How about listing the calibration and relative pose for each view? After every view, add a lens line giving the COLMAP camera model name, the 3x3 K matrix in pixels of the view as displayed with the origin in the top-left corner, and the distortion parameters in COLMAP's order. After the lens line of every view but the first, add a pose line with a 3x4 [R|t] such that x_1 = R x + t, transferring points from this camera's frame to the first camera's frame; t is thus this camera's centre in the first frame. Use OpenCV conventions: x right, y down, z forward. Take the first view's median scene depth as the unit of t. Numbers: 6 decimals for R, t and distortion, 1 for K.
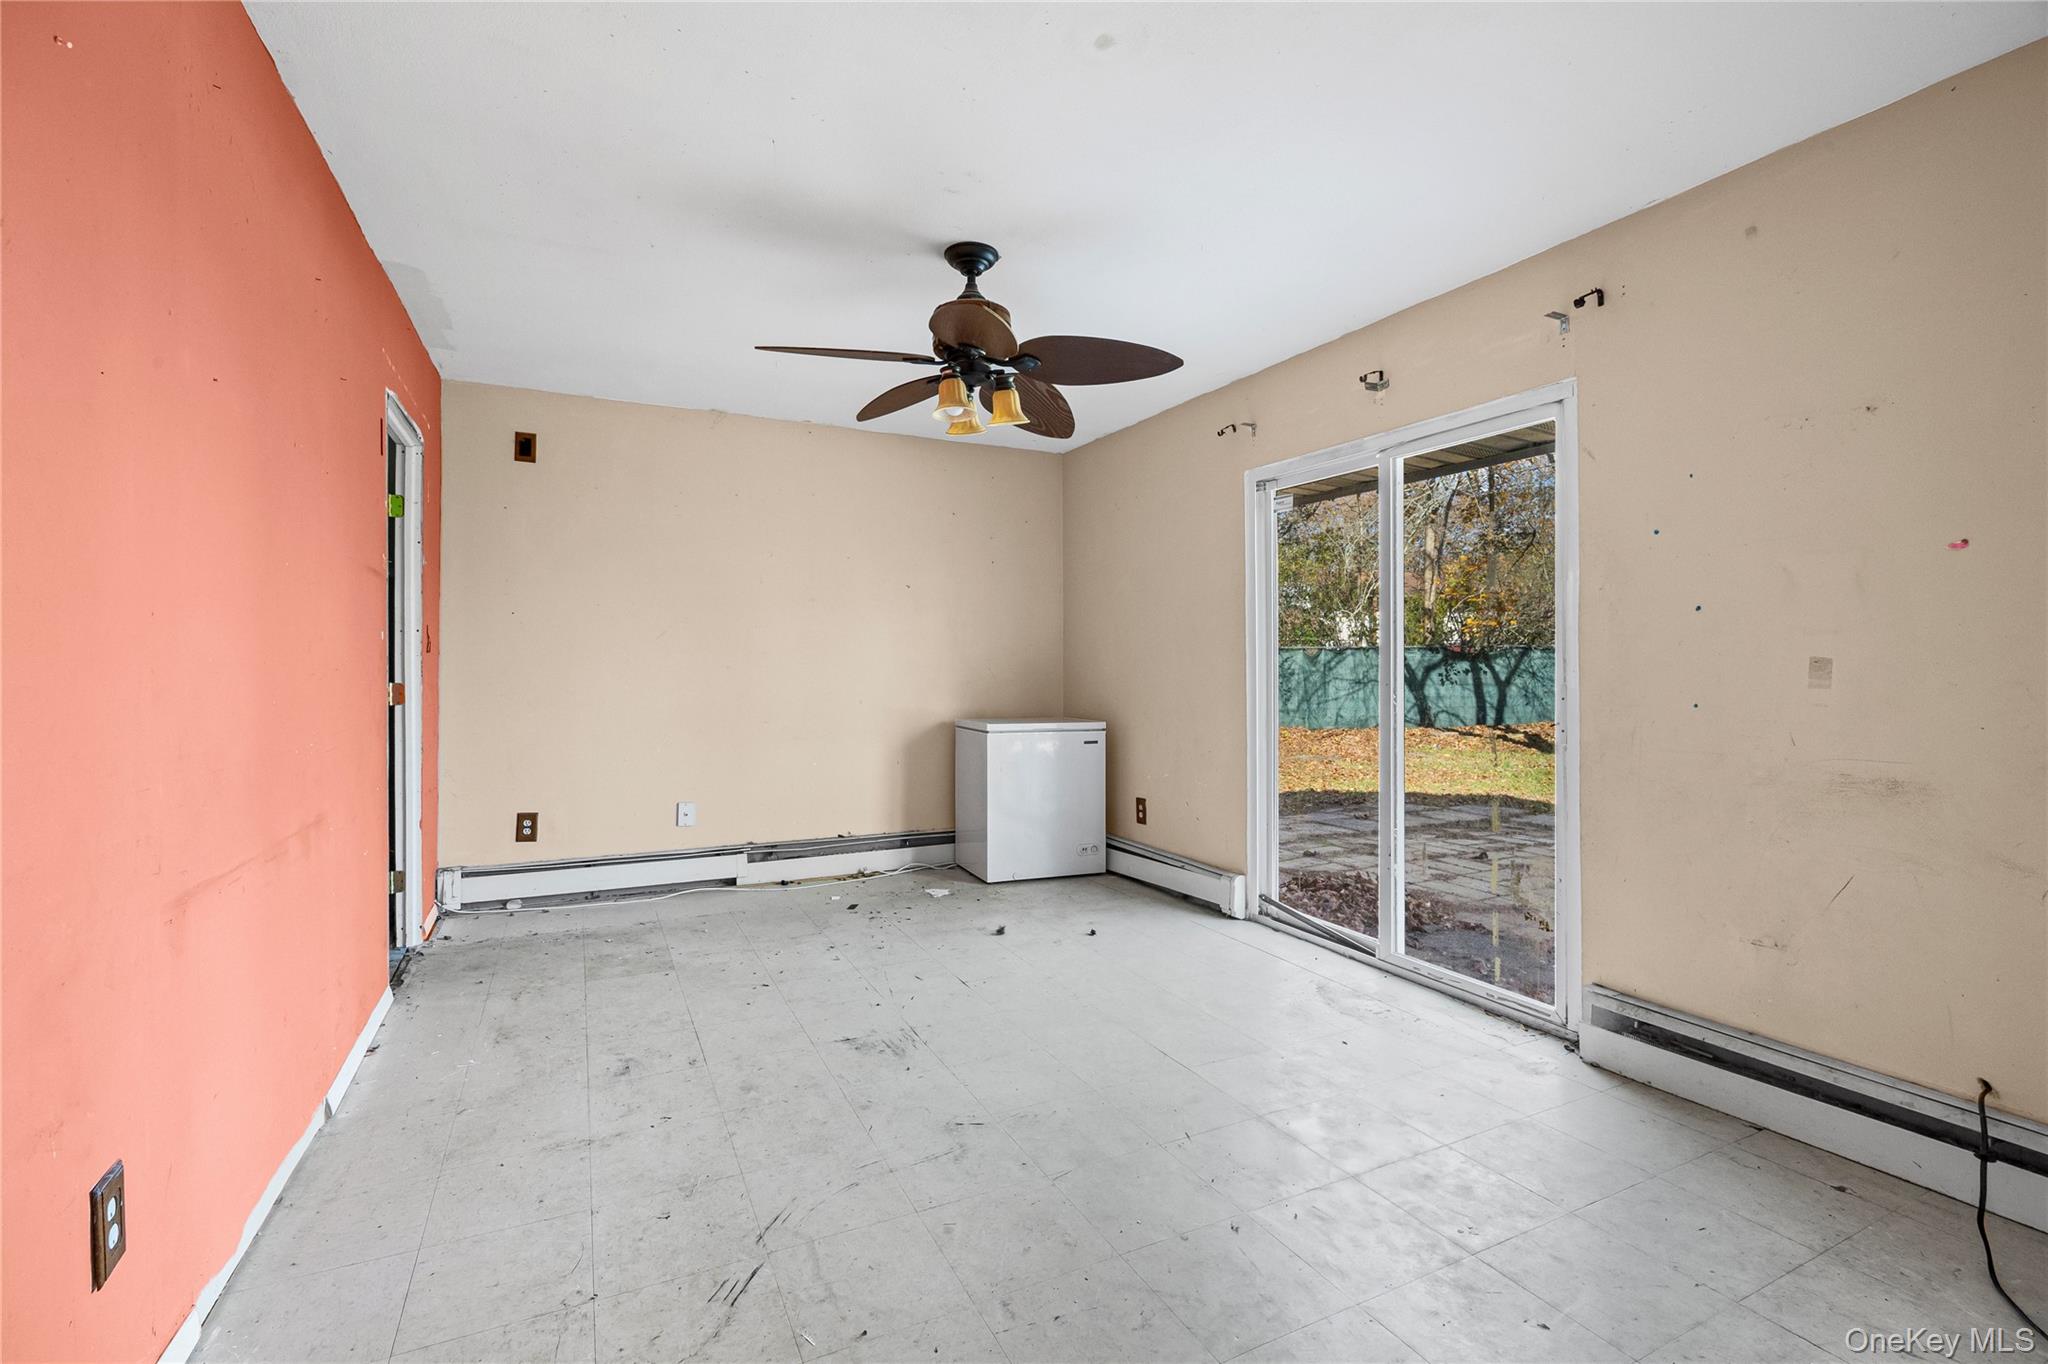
lens RADIAL K [[913.9, 0, 1024.0], [0, 913.9, 682.0], [0, 0, 1]] dist [-0.011379, 0.000376]
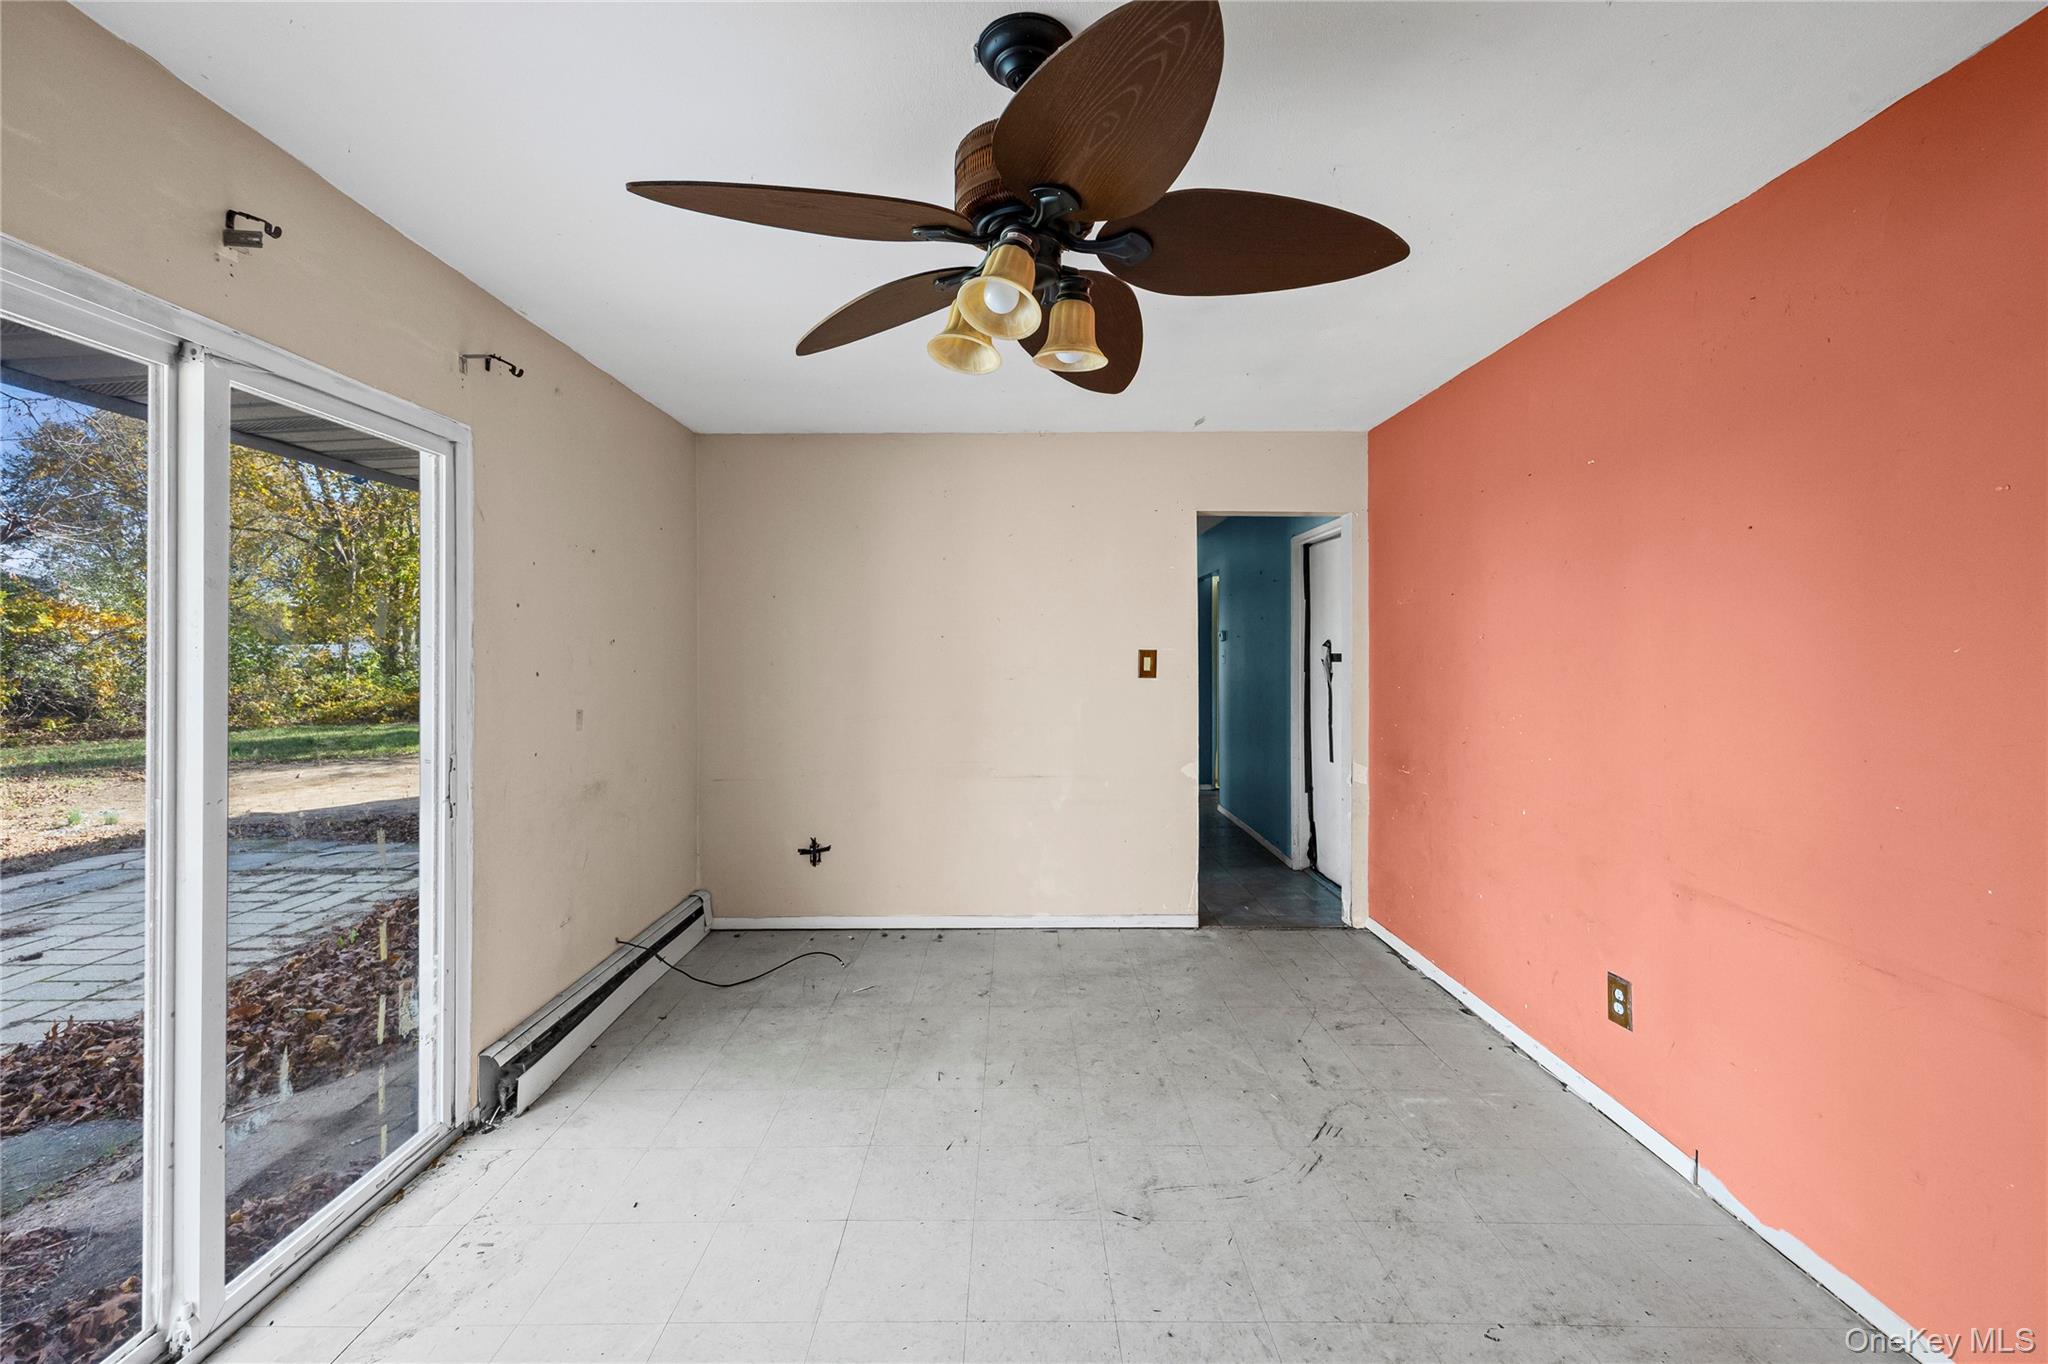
lens RADIAL K [[827.7, 0, 1023.0], [0, 827.7, 645.0], [0, 0, 1]] dist [0.000046, -0.000026]
pose [[-0.899138, 0.006161, 0.437622, -0.372456], [0.008657, 0.999956, 0.003708, -0.135210], [-0.437580, 0.007123, -0.899151, 1.955547]]
